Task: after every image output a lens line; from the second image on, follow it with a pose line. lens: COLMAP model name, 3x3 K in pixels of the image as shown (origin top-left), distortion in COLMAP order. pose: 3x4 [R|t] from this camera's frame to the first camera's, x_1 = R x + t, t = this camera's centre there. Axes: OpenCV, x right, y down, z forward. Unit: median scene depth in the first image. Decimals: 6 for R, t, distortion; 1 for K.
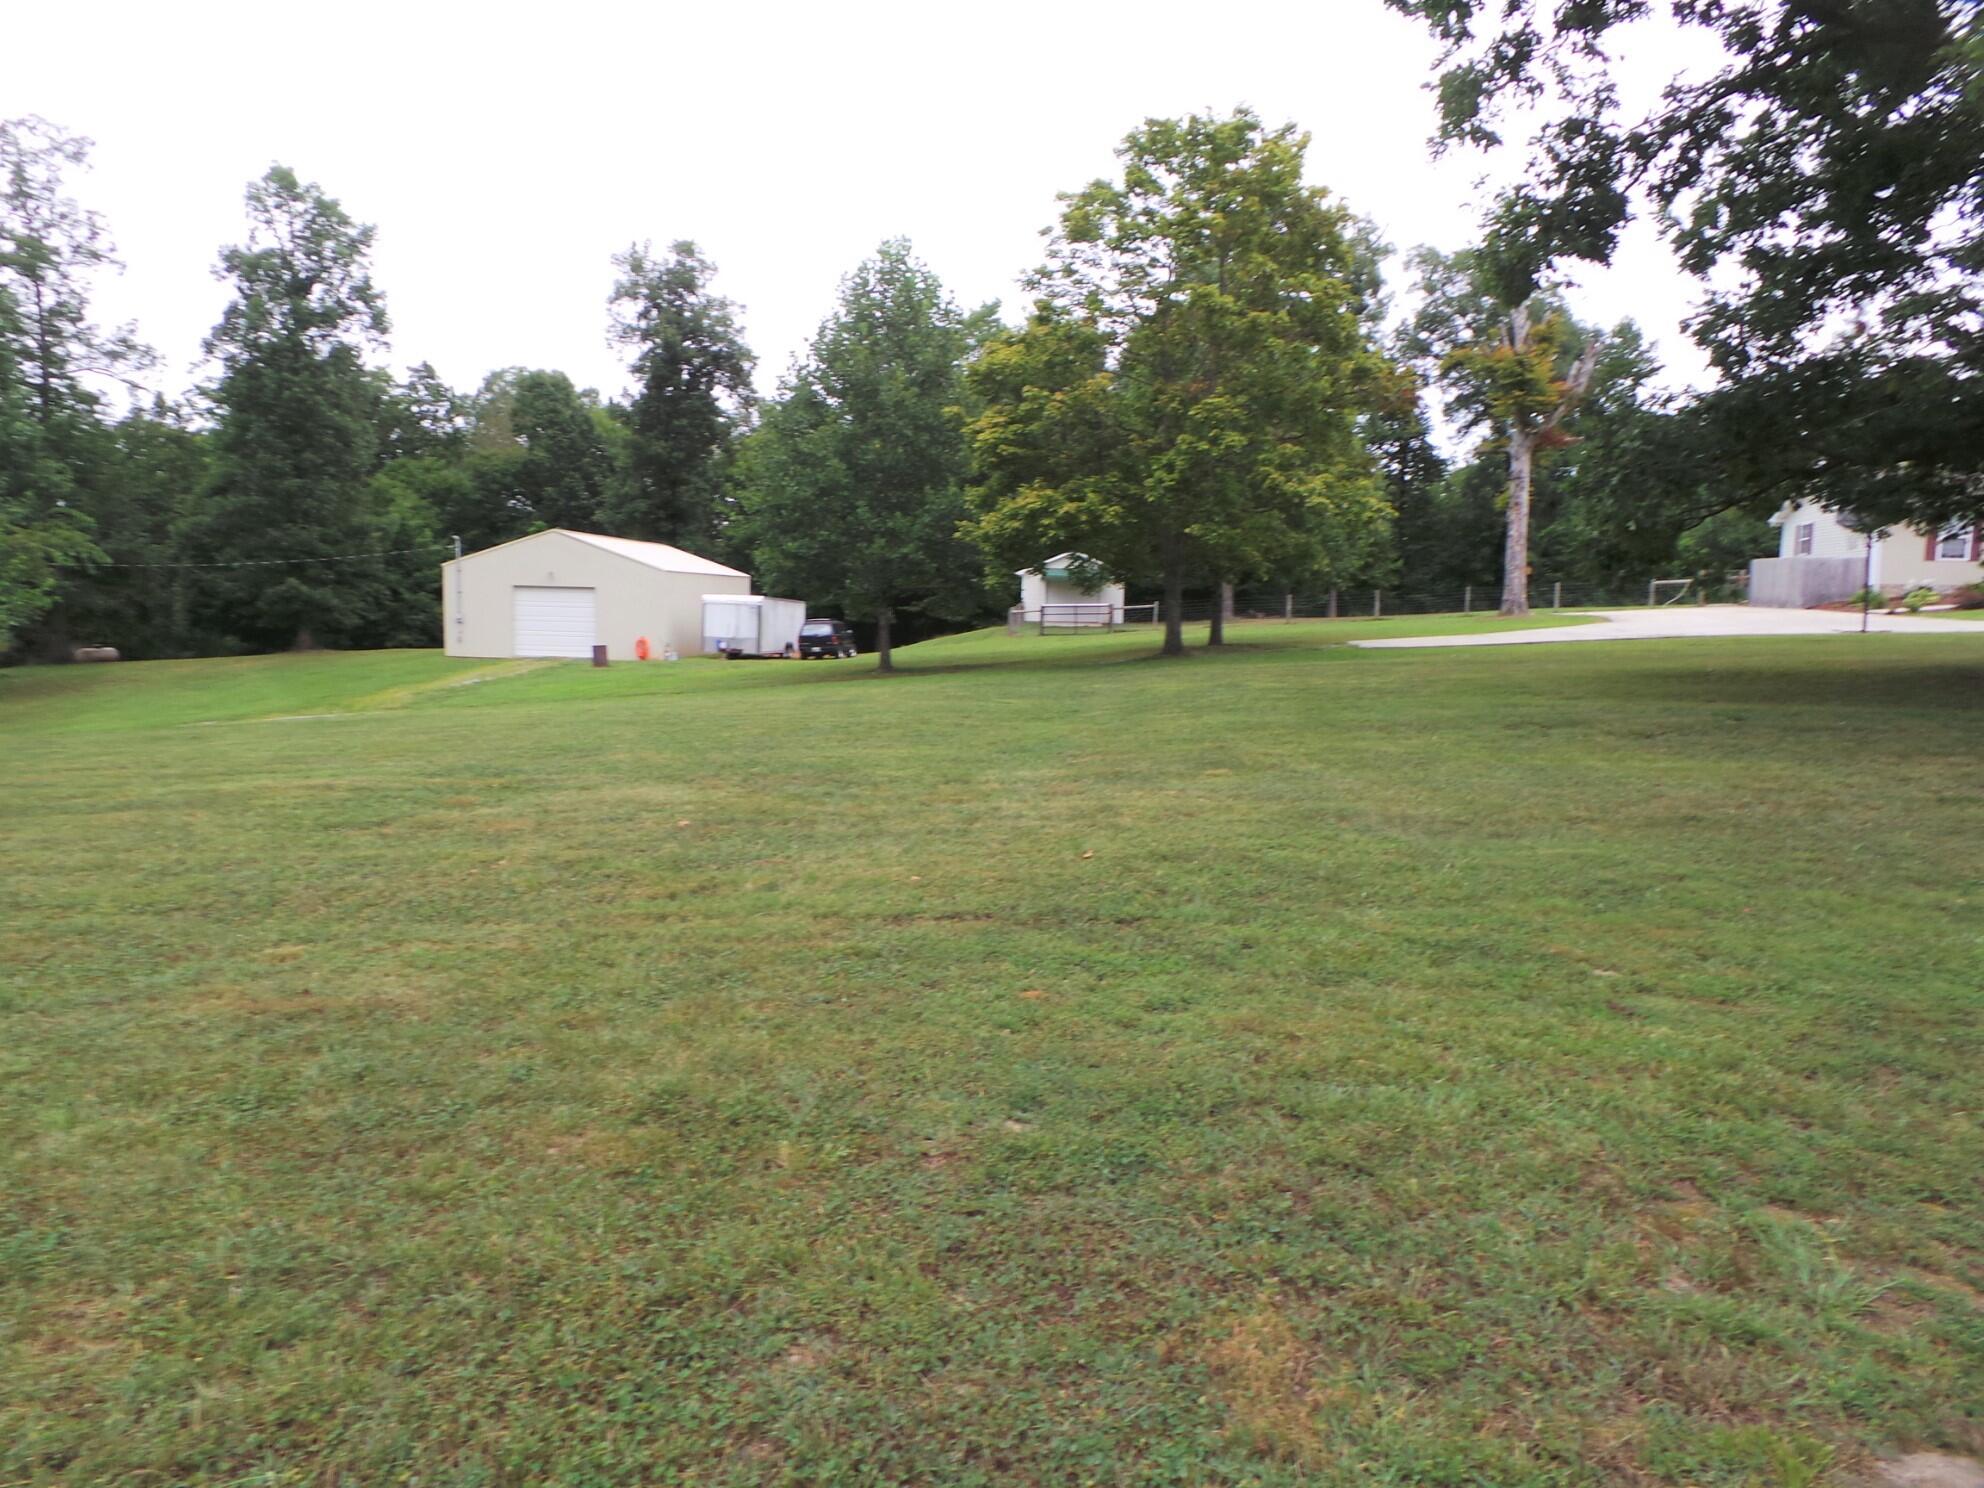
lens RADIAL K [[1372.9, 0, 989.7], [0, 1372.9, 749.0], [0, 0, 1]] dist [0.006738, -0.000812]
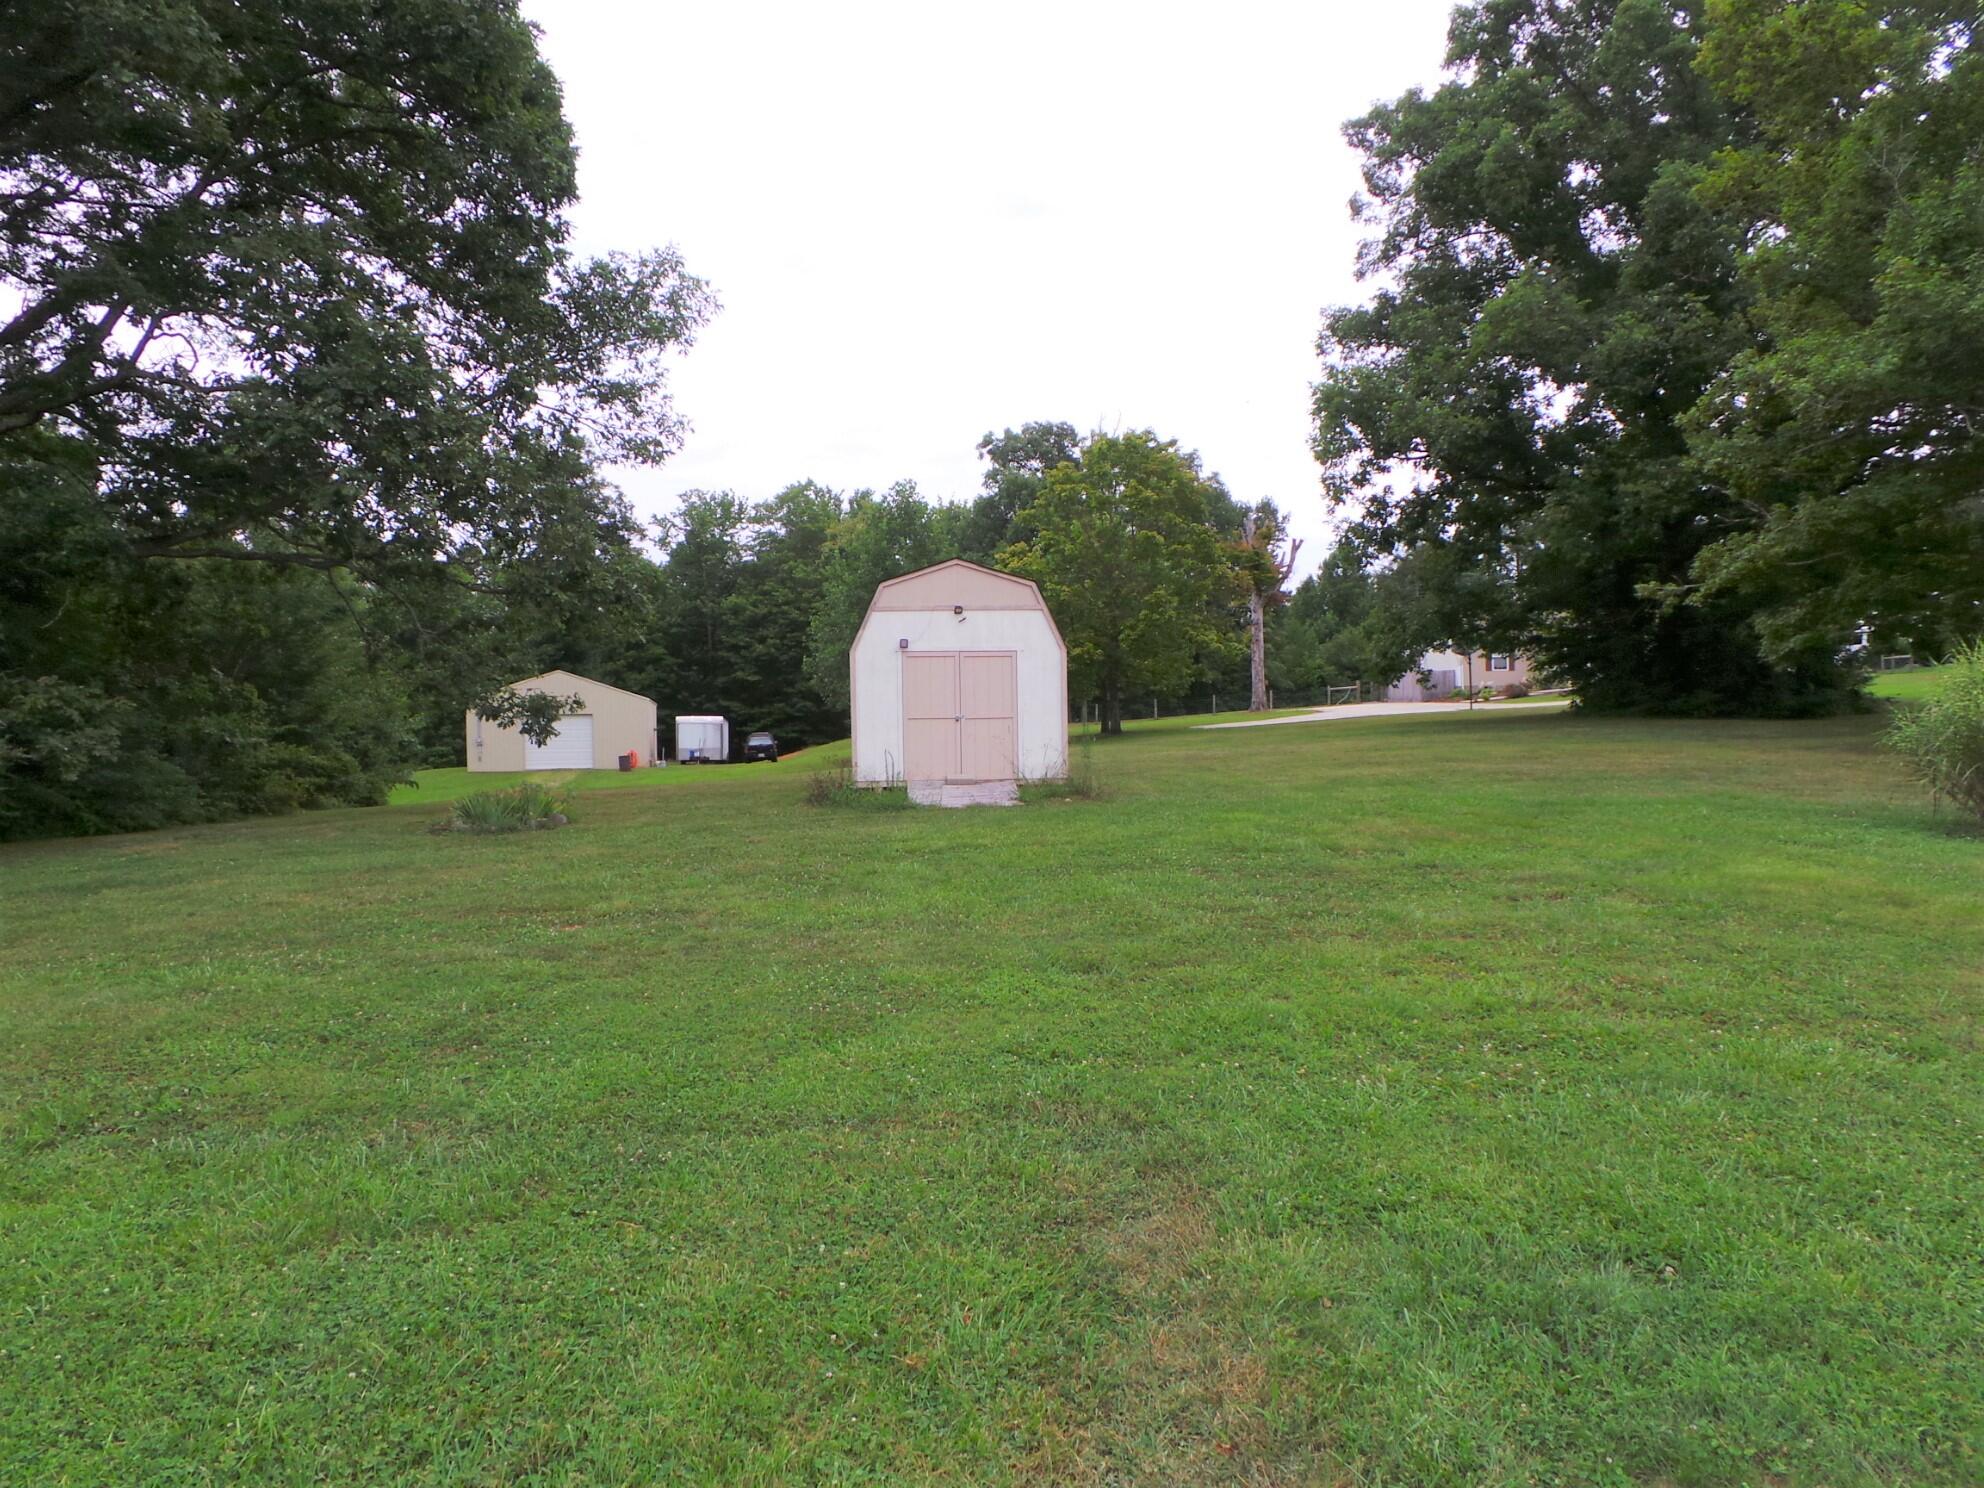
lens RADIAL K [[1372.9, 0, 1007.4], [0, 1372.9, 749.6], [0, 0, 1]] dist [0.006738, -0.000812]
pose [[0.961184, -0.037648, 0.273328, -0.317656], [0.062488, 0.994610, -0.082747, 0.055892], [-0.268739, 0.096615, 0.958355, -0.403004]]
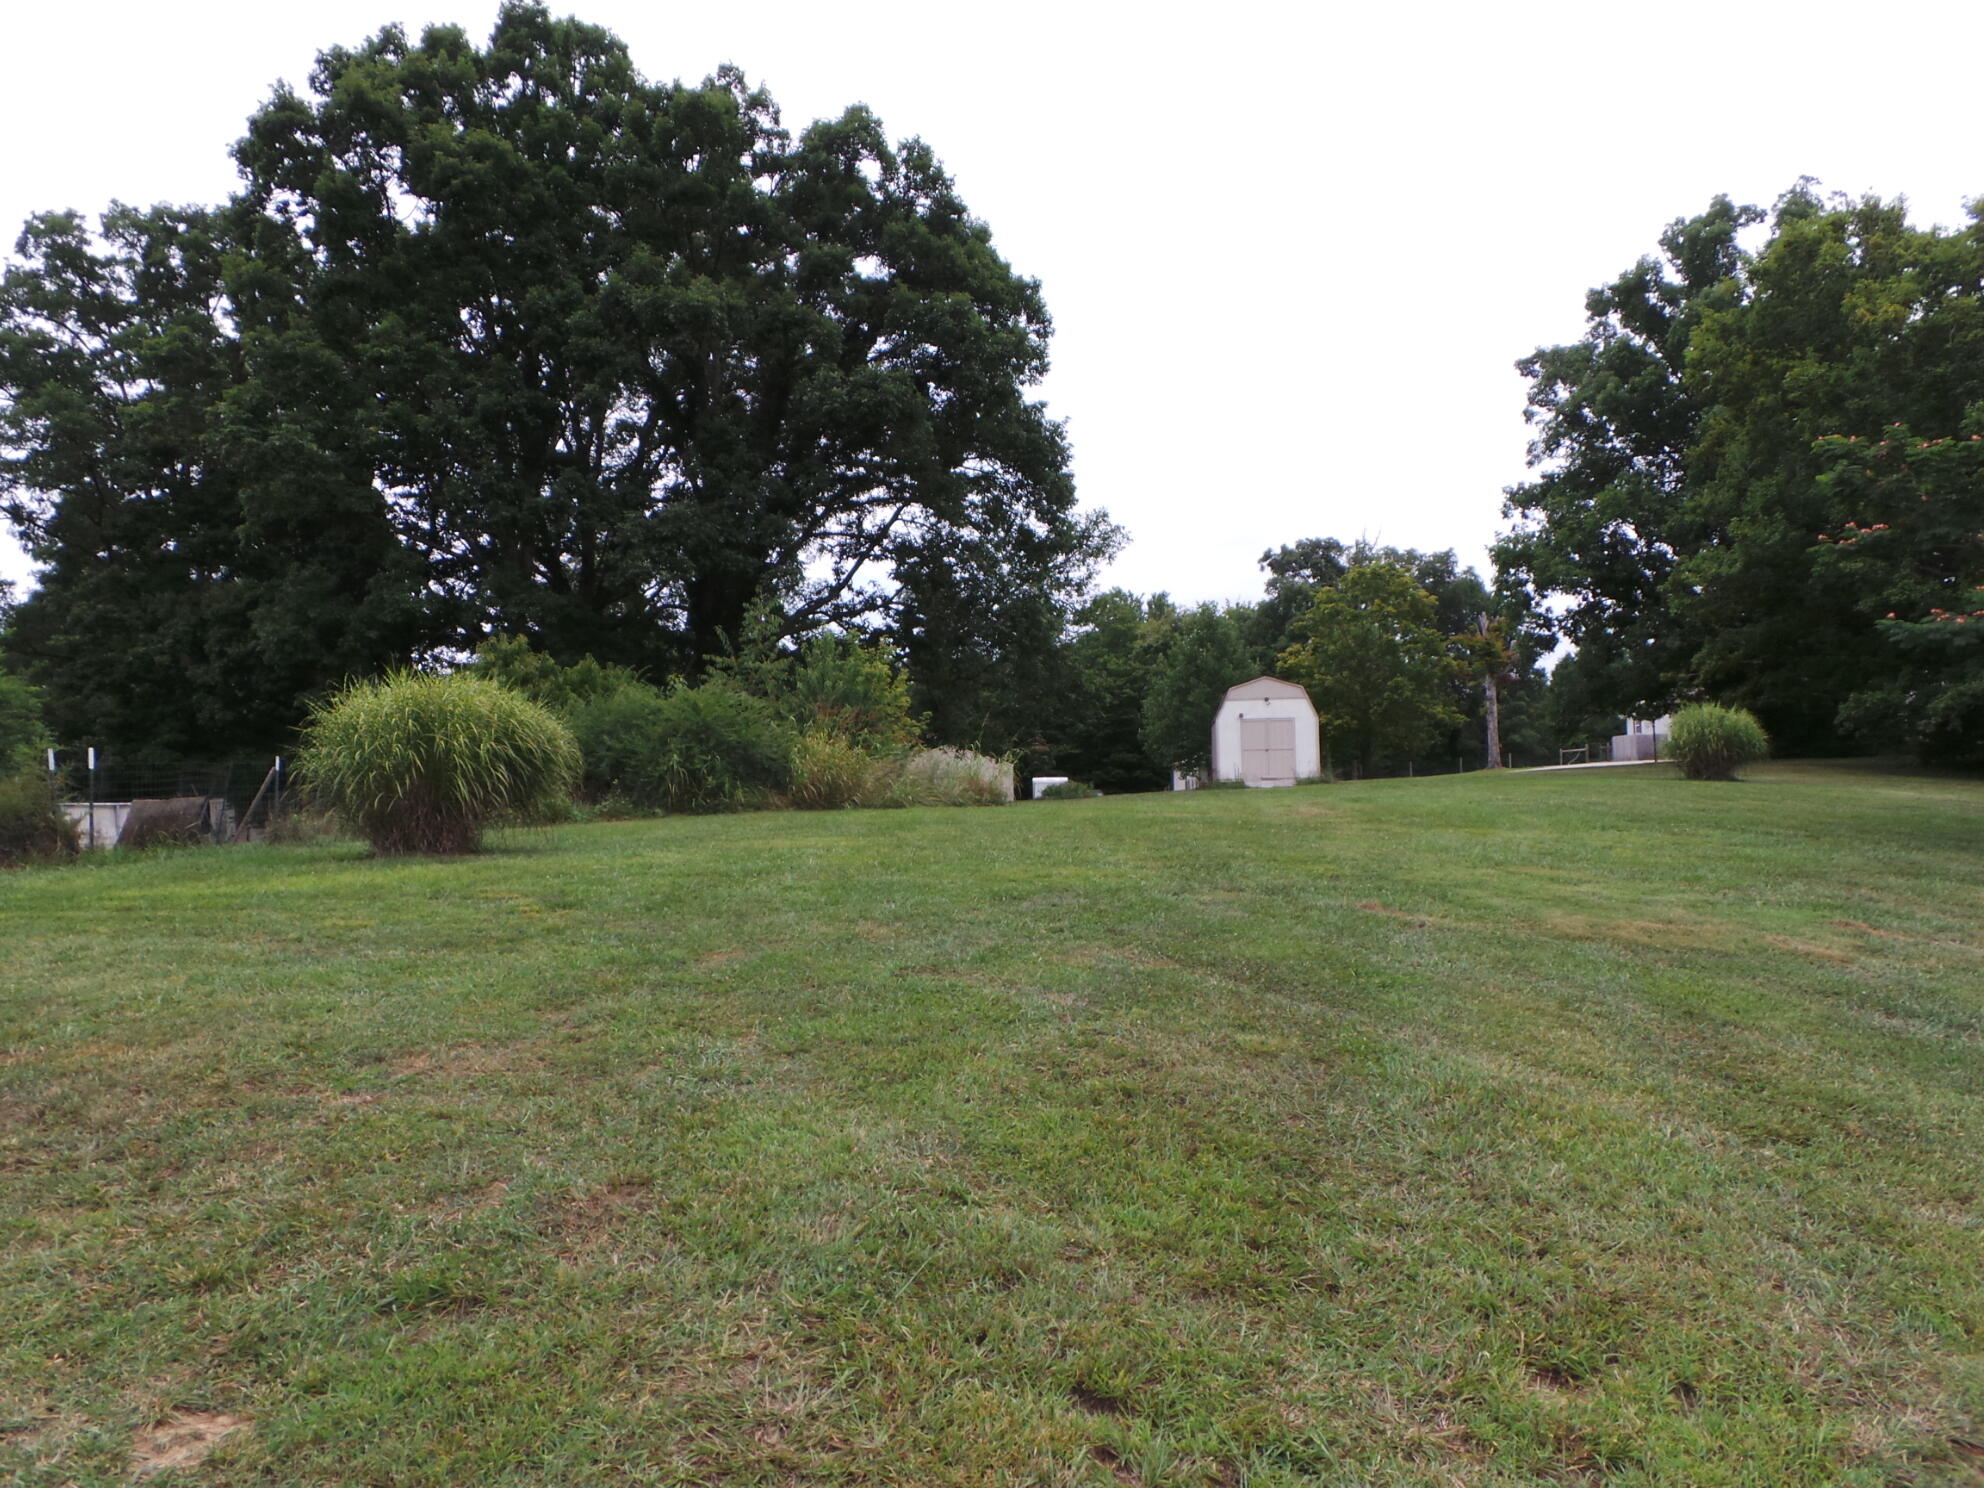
lens RADIAL K [[1372.9, 0, 993.4], [0, 1372.9, 744.6], [0, 0, 1]] dist [0.006738, -0.000812]
pose [[0.996983, -0.034140, 0.069710, -0.455860], [0.044671, 0.986810, -0.155596, 0.137999], [-0.063479, 0.158240, 0.985358, -0.865308]]
